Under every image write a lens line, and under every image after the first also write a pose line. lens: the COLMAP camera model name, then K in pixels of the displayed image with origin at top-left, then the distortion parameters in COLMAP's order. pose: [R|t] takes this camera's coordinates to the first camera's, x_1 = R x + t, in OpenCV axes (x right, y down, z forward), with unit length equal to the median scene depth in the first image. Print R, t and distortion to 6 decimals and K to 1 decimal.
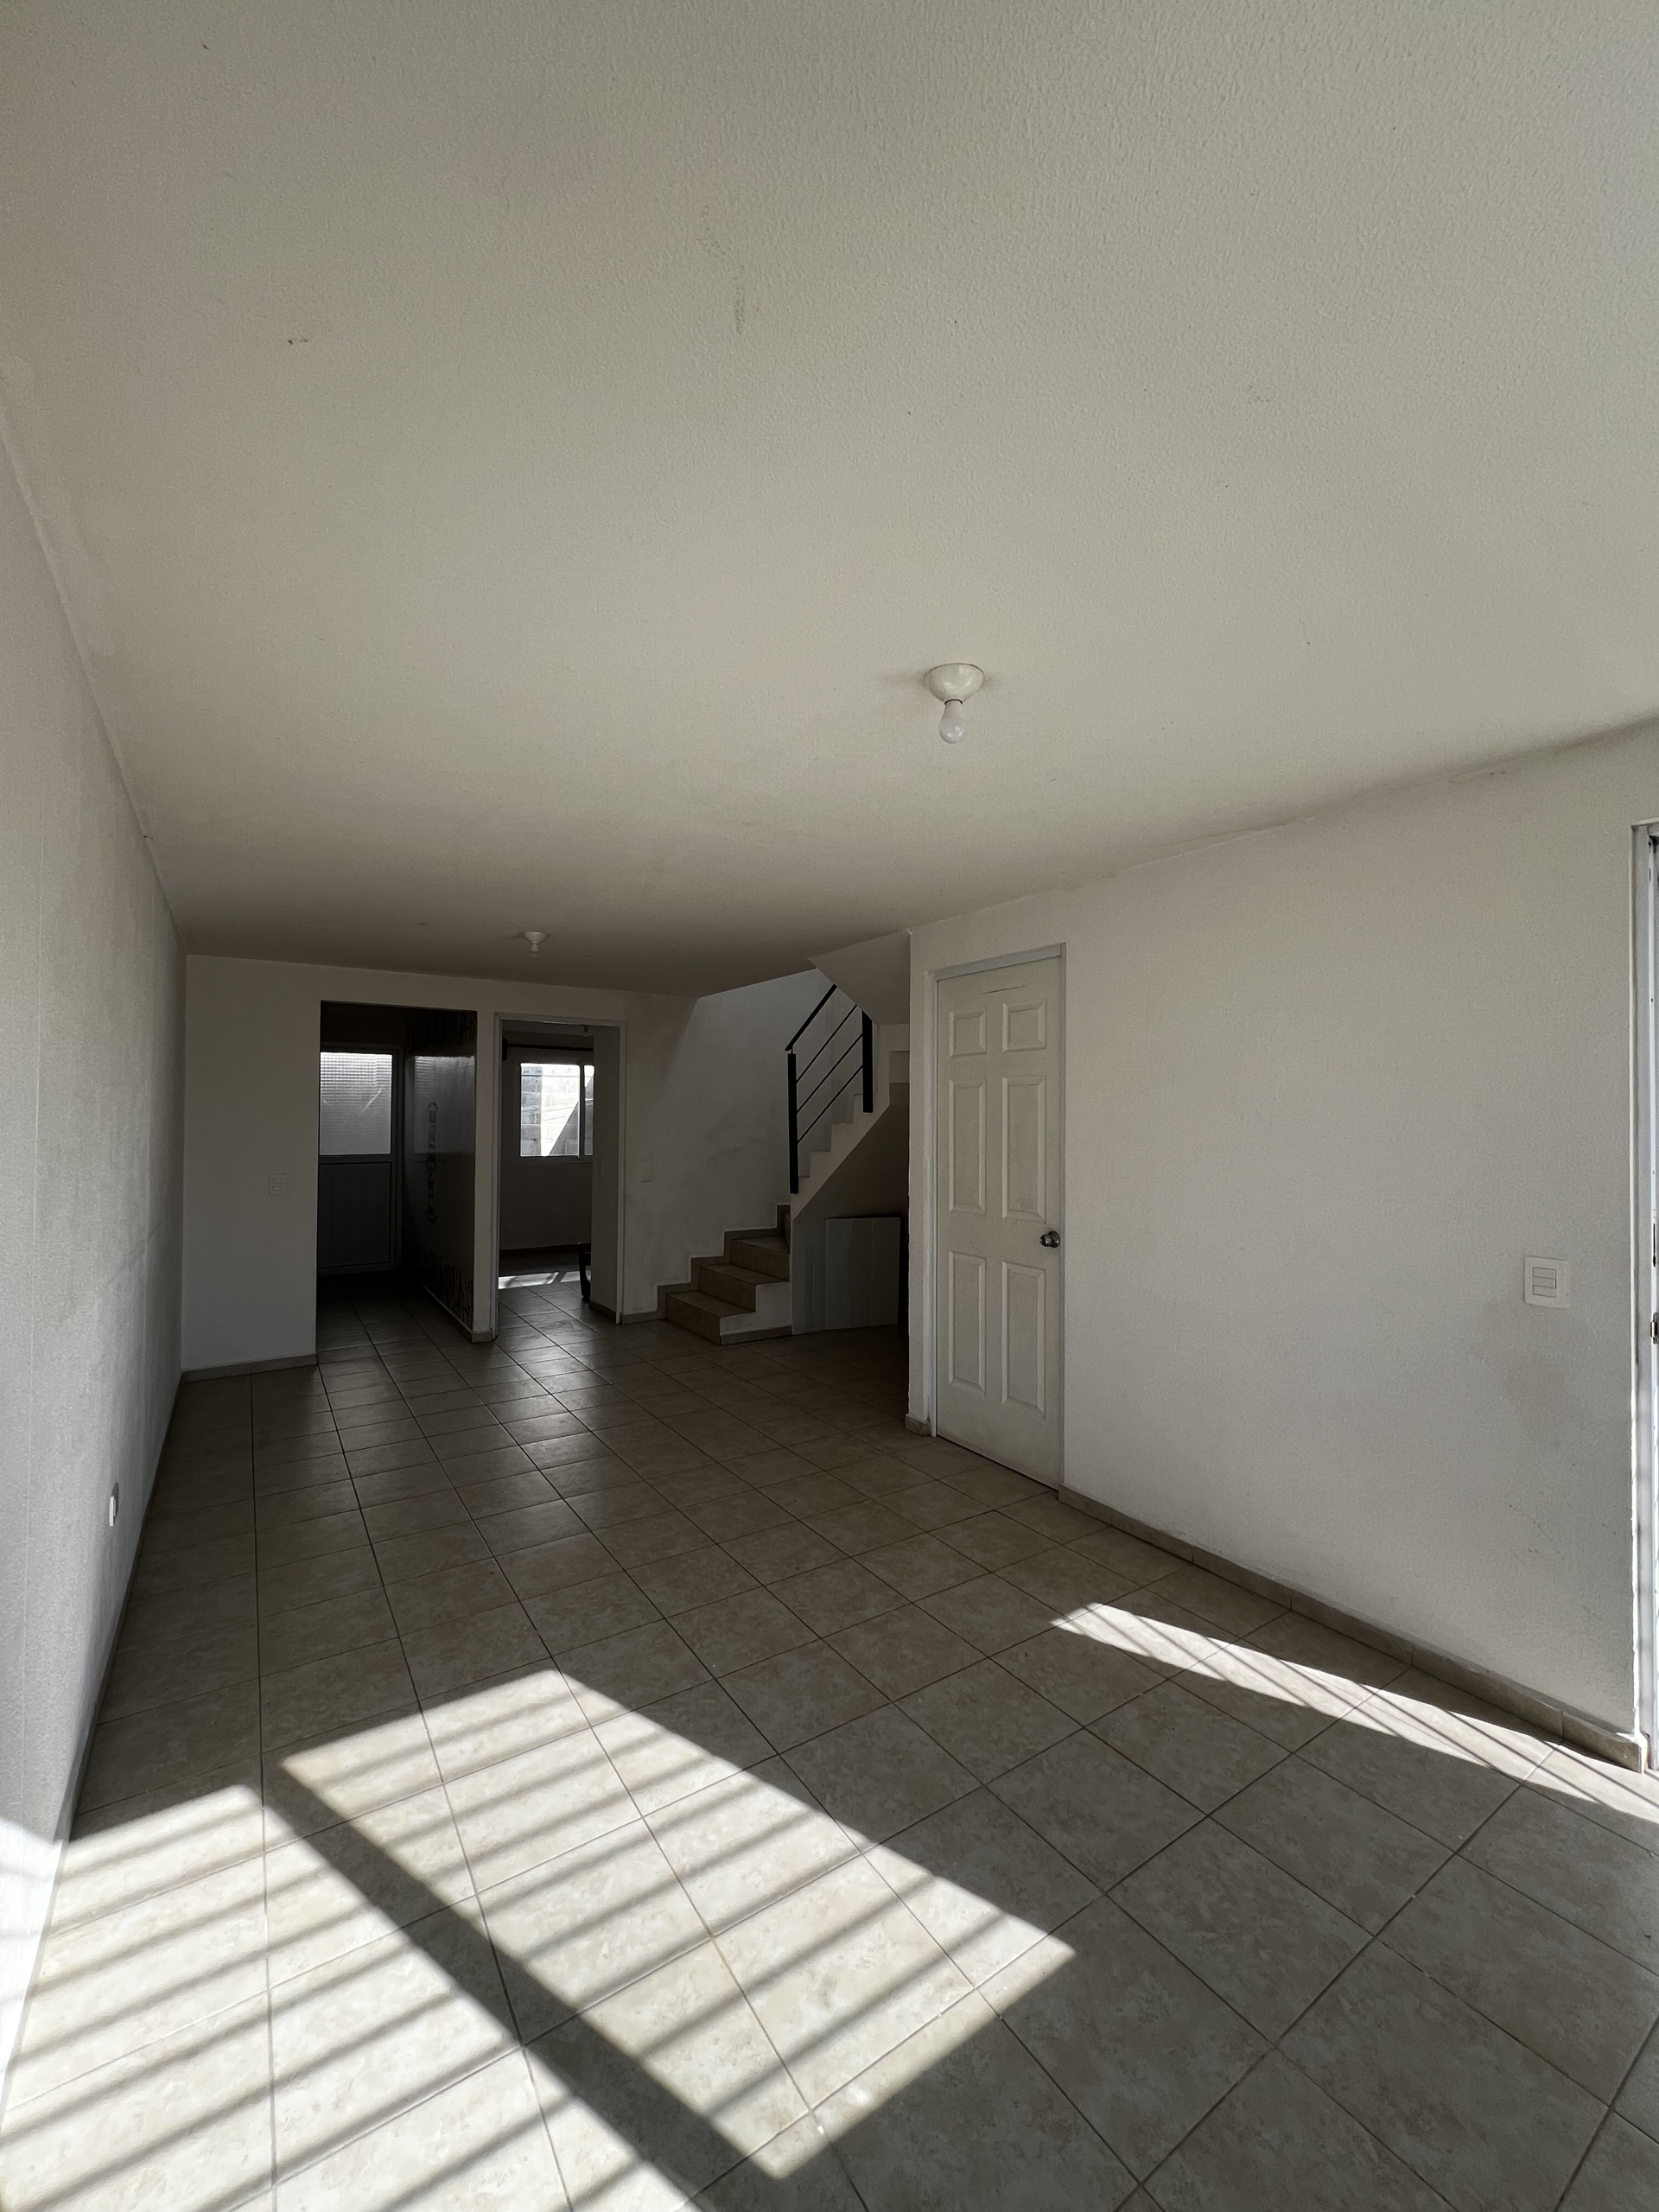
lens RADIAL K [[882.7, 0, 835.0], [0, 882.7, 1104.3], [0, 0, 1]] dist [-0.002355, 0.000649]
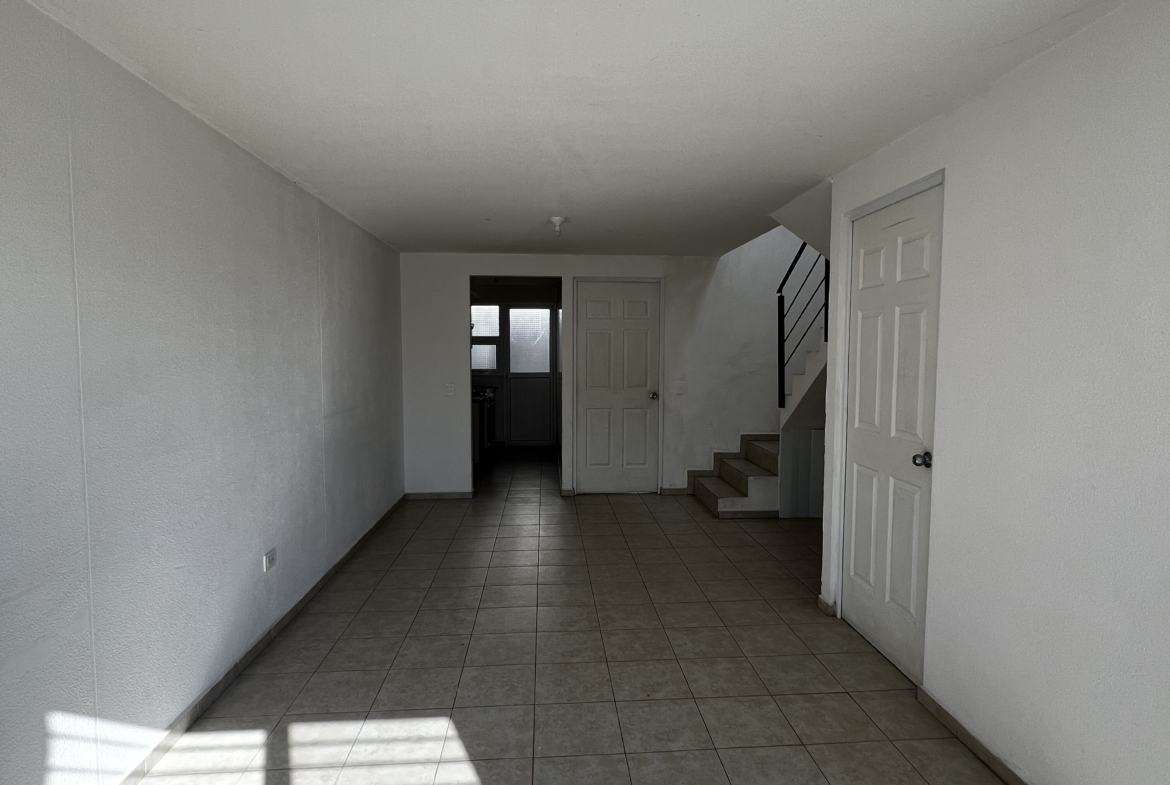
lens RADIAL K [[621.4, 0, 588.6], [0, 621.4, 391.6], [0, 0, 1]] dist [-0.002200, 0.000863]
pose [[0.870569, 0.029248, -0.491177, 0.236502], [0.010628, 0.996881, 0.078197, 0.009306], [0.491932, -0.073296, 0.867543, 0.153331]]
